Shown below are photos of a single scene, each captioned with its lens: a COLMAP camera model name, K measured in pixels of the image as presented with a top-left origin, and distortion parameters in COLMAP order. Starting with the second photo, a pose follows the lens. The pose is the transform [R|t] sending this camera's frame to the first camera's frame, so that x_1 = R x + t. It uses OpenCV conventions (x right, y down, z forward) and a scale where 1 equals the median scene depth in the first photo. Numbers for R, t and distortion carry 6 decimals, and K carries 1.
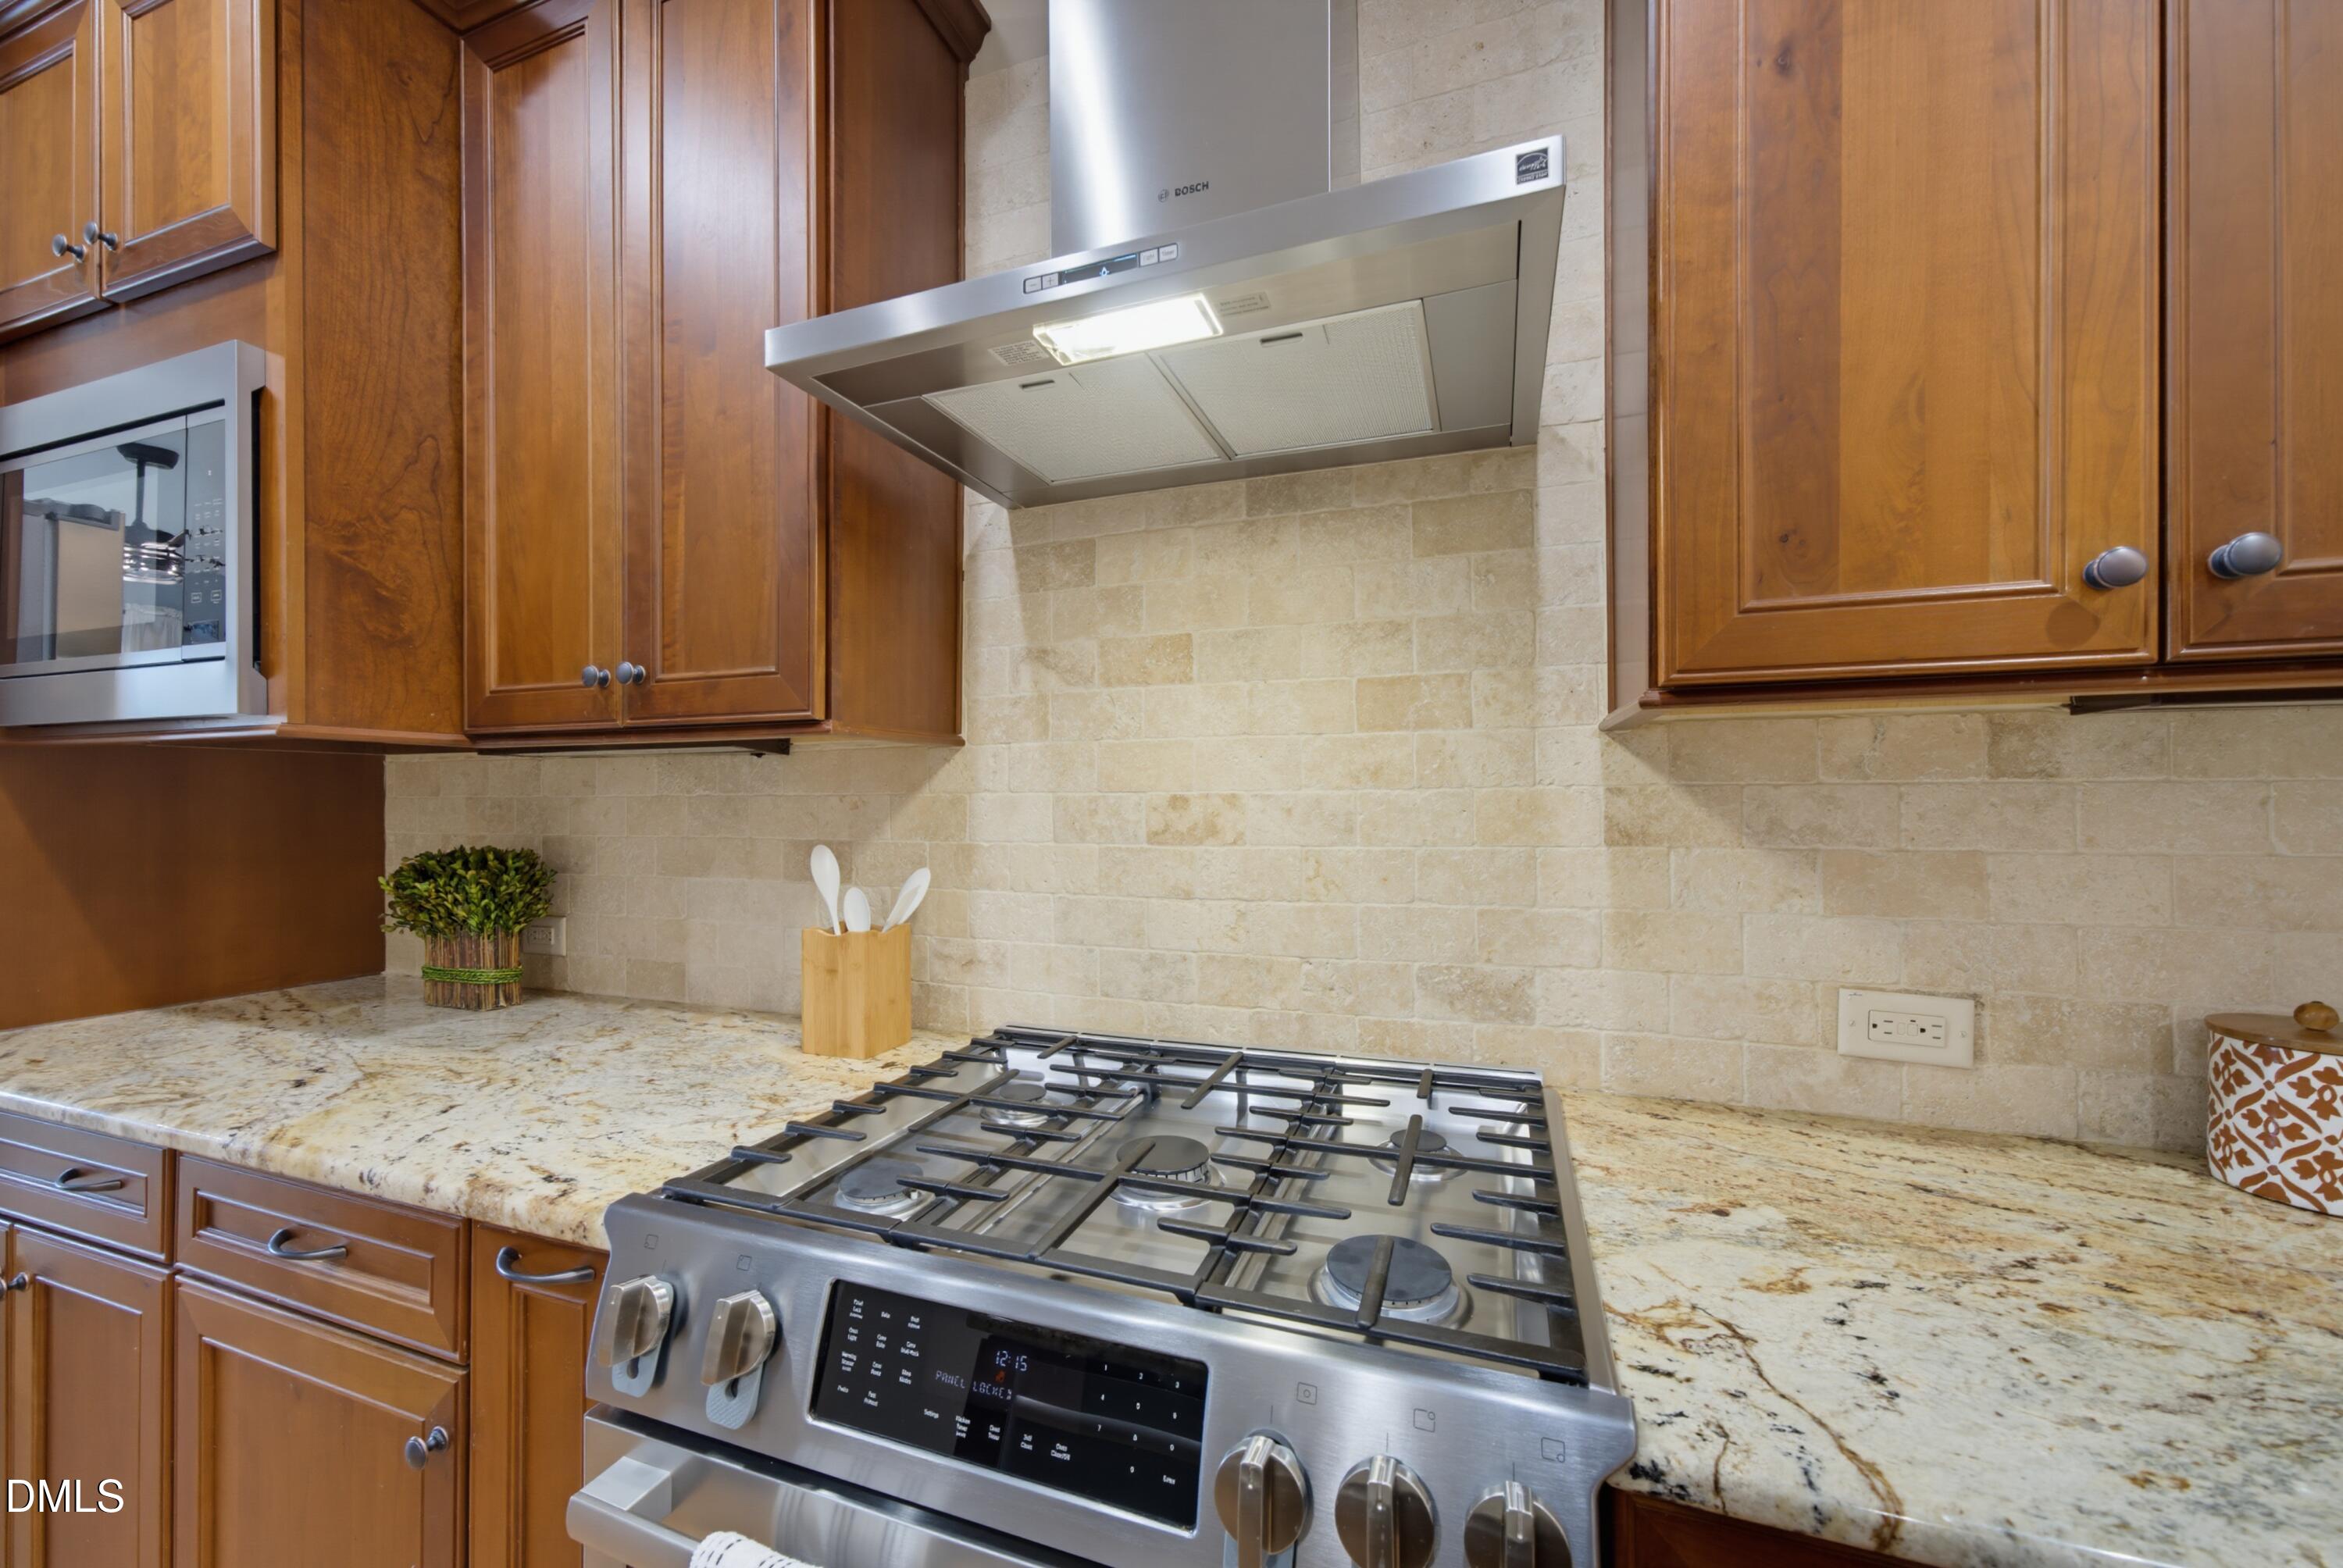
lens RADIAL K [[909.7, 0, 1175.0], [0, 909.7, 794.2], [0, 0, 1]] dist [0.001657, 0.000436]
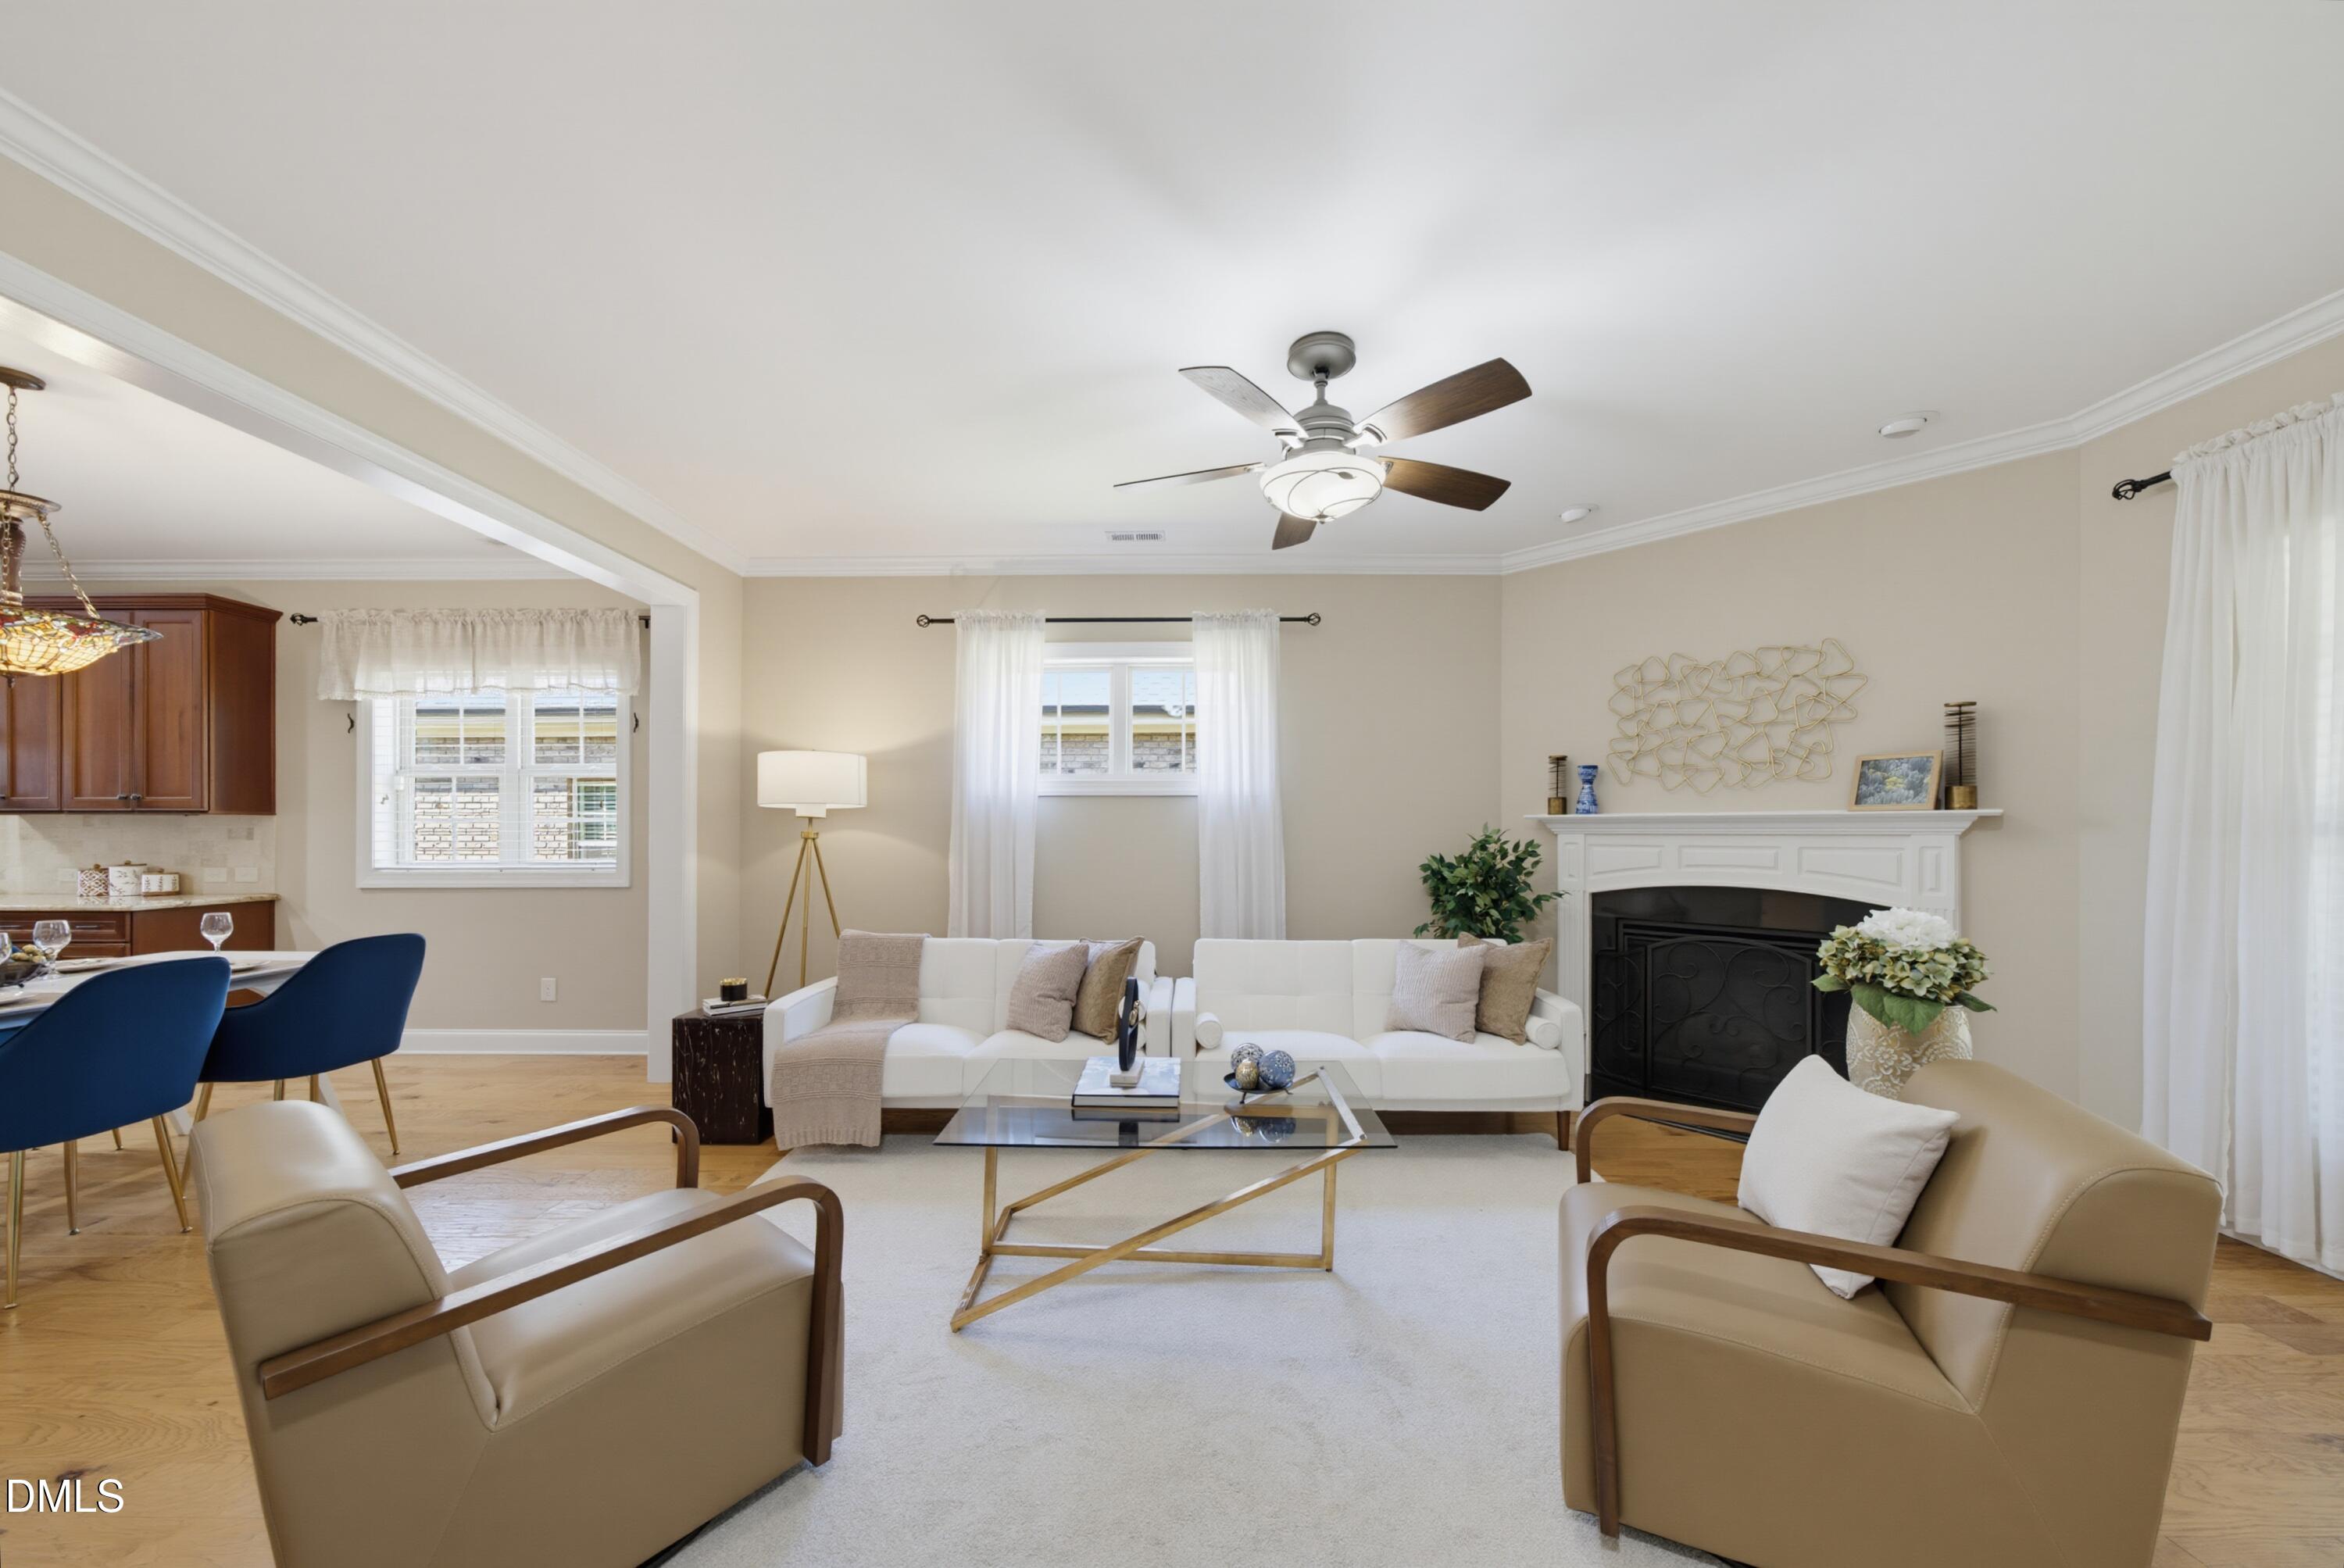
lens RADIAL K [[806.0, 0, 1178.2], [0, 806.0, 832.1], [0, 0, 1]] dist [0.000713, 0.000140]
pose [[0.947822, 0.004637, 0.318768, 4.573764], [-0.005780, 0.999980, 0.002640, -0.025711], [-0.318749, -0.004345, 0.947829, -4.614672]]
